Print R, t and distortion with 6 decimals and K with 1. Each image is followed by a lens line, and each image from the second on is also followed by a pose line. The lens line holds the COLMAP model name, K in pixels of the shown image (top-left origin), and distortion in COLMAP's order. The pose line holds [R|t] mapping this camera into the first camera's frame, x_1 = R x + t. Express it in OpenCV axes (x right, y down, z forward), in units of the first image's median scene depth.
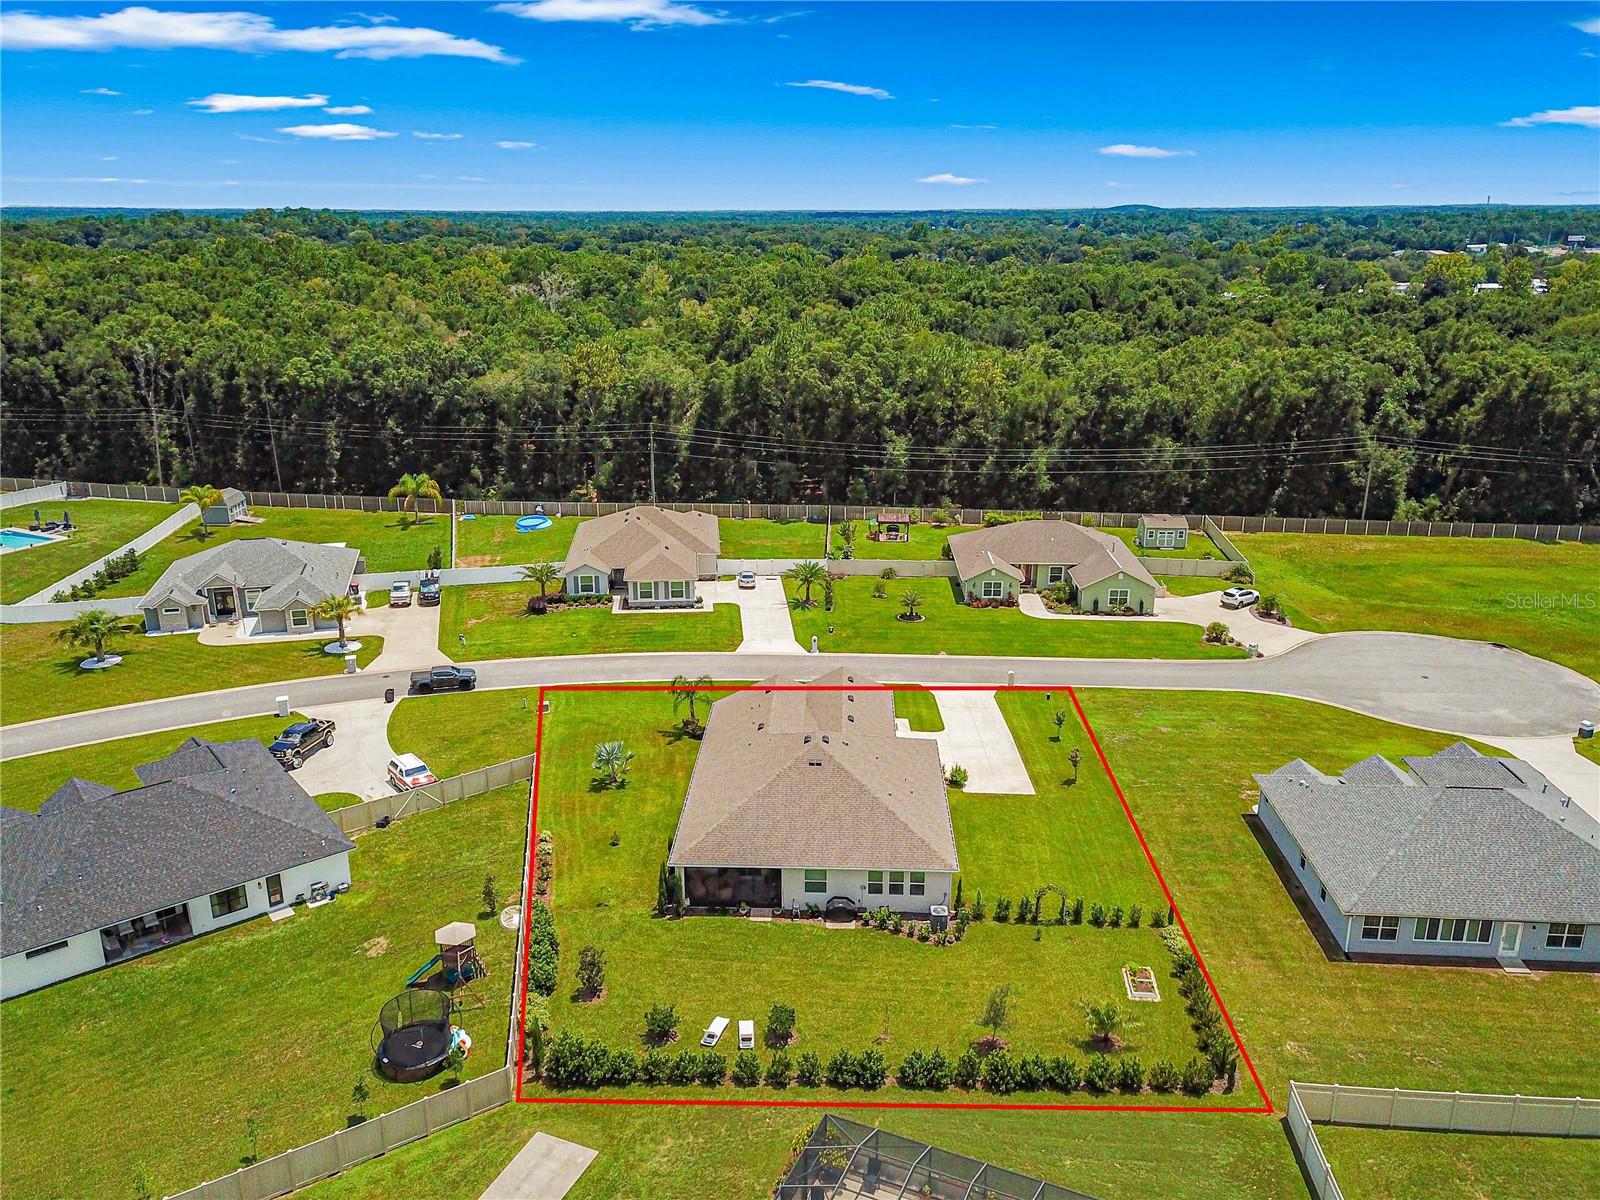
lens RADIAL K [[1221.1, 0, 791.5], [0, 1221.1, 596.2], [0, 0, 1]] dist [0.016540, -0.008047]
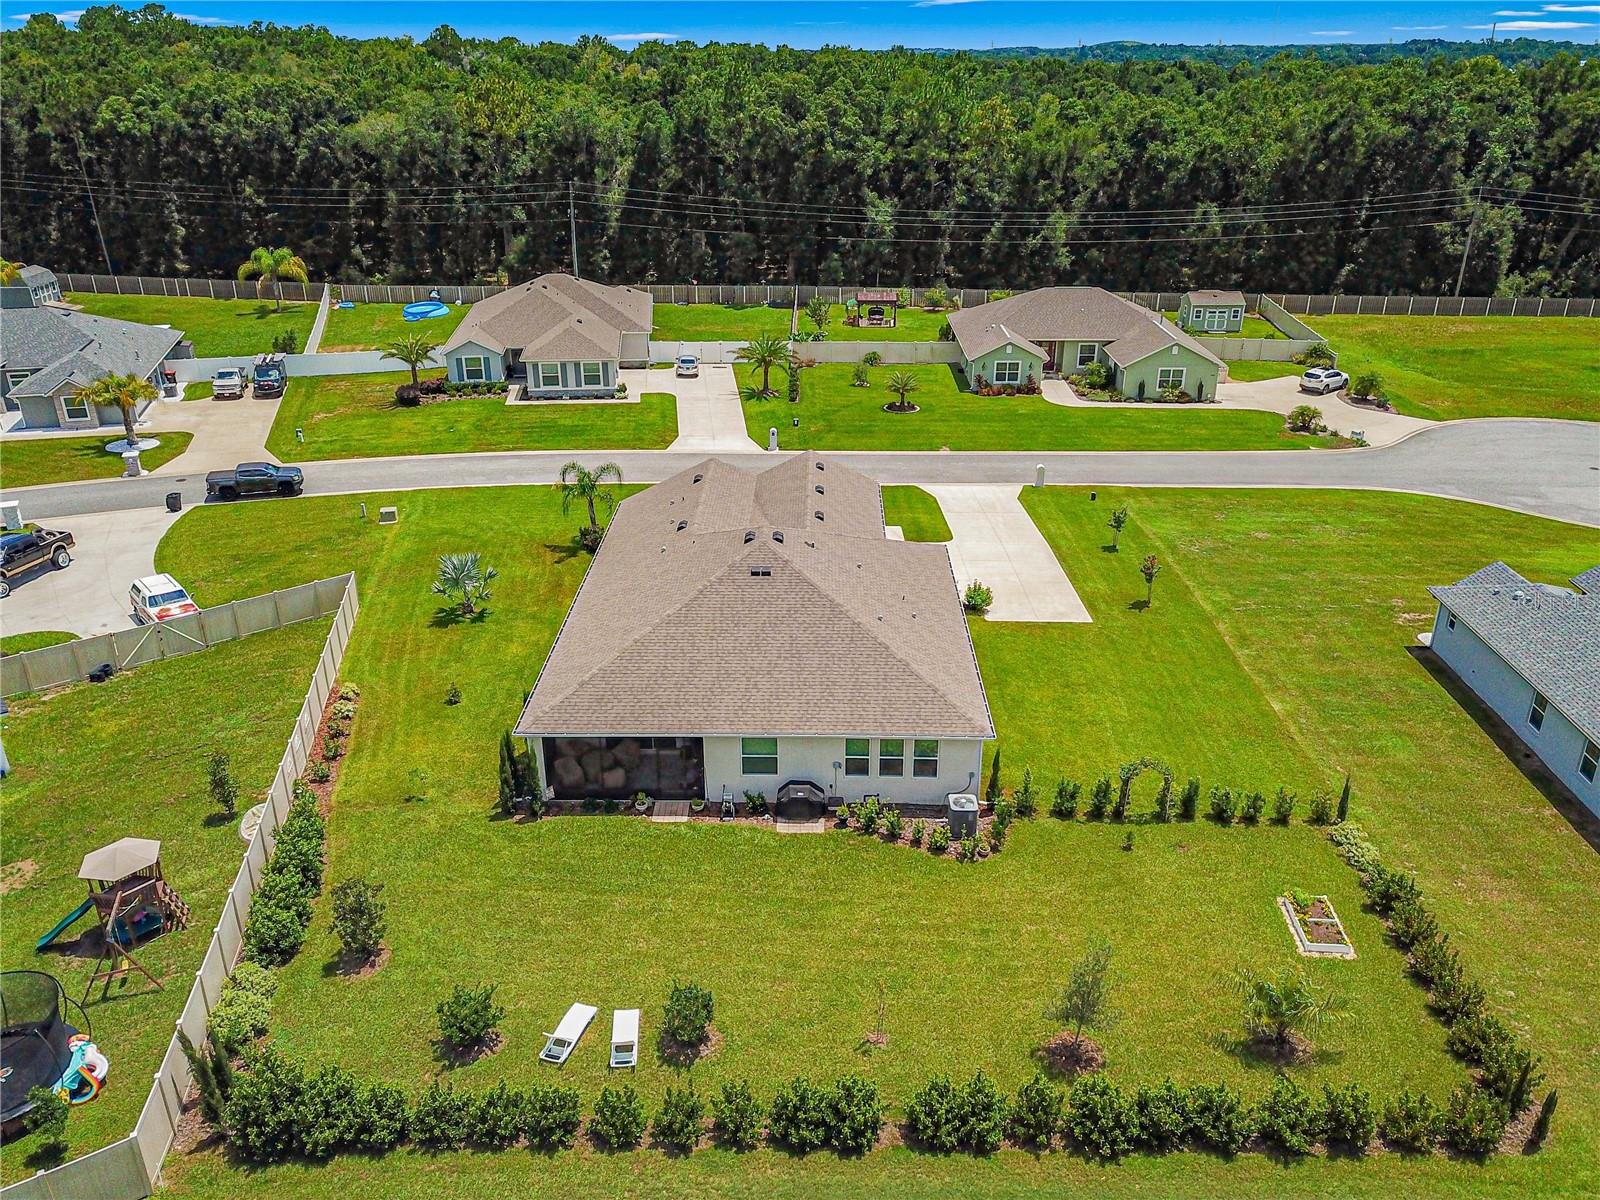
lens RADIAL K [[1218.1, 0, 800.0], [0, 1218.1, 600.0], [0, 0, 1]] dist [0.065039, -0.094606]
pose [[0.999618, -0.009858, 0.025837, 0.018792], [0.006799, 0.993237, 0.115909, 0.063983], [-0.026804, -0.115689, 0.992924, 0.304130]]
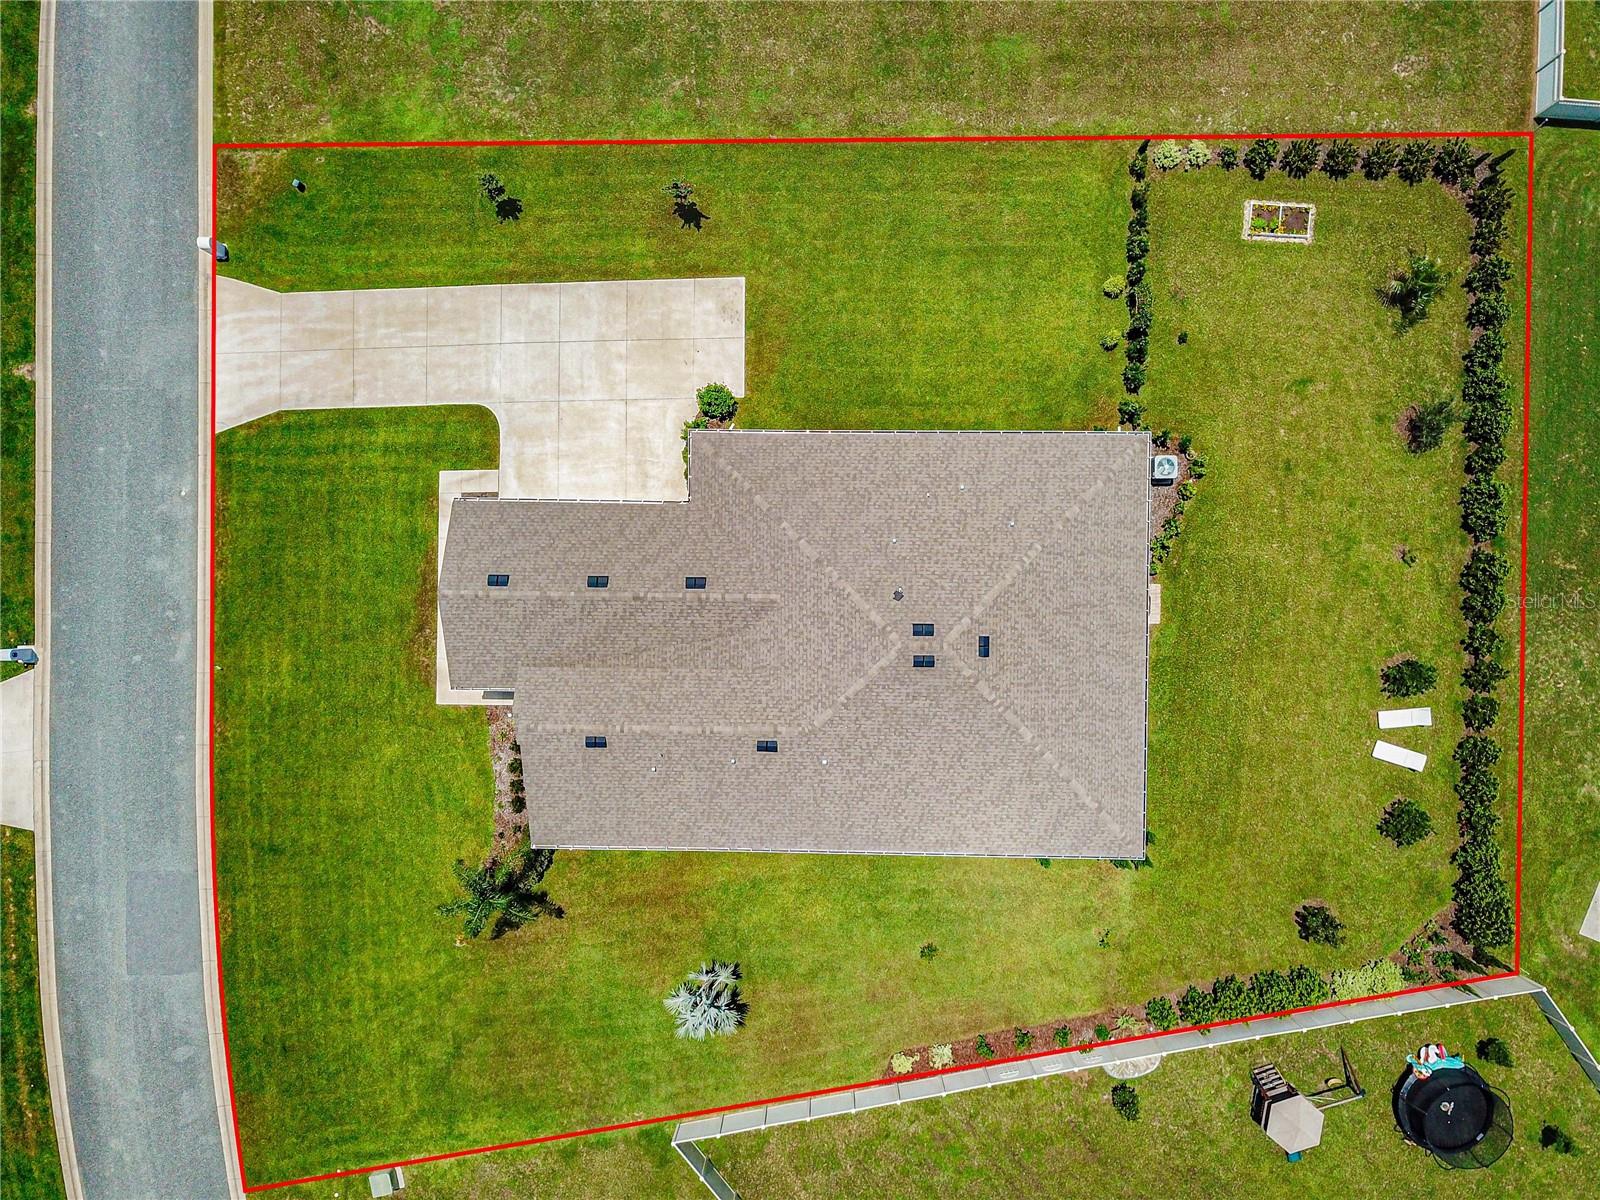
lens RADIAL K [[1218.1, 0, 800.0], [0, 1218.1, 600.0], [0, 0, 1]] dist [0.065039, -0.094606]
pose [[-0.033030, -0.999394, 0.010947, 0.030453], [0.319480, -0.000179, 0.947593, -0.361293], [-0.947017, 0.034796, 0.319292, 0.714465]]
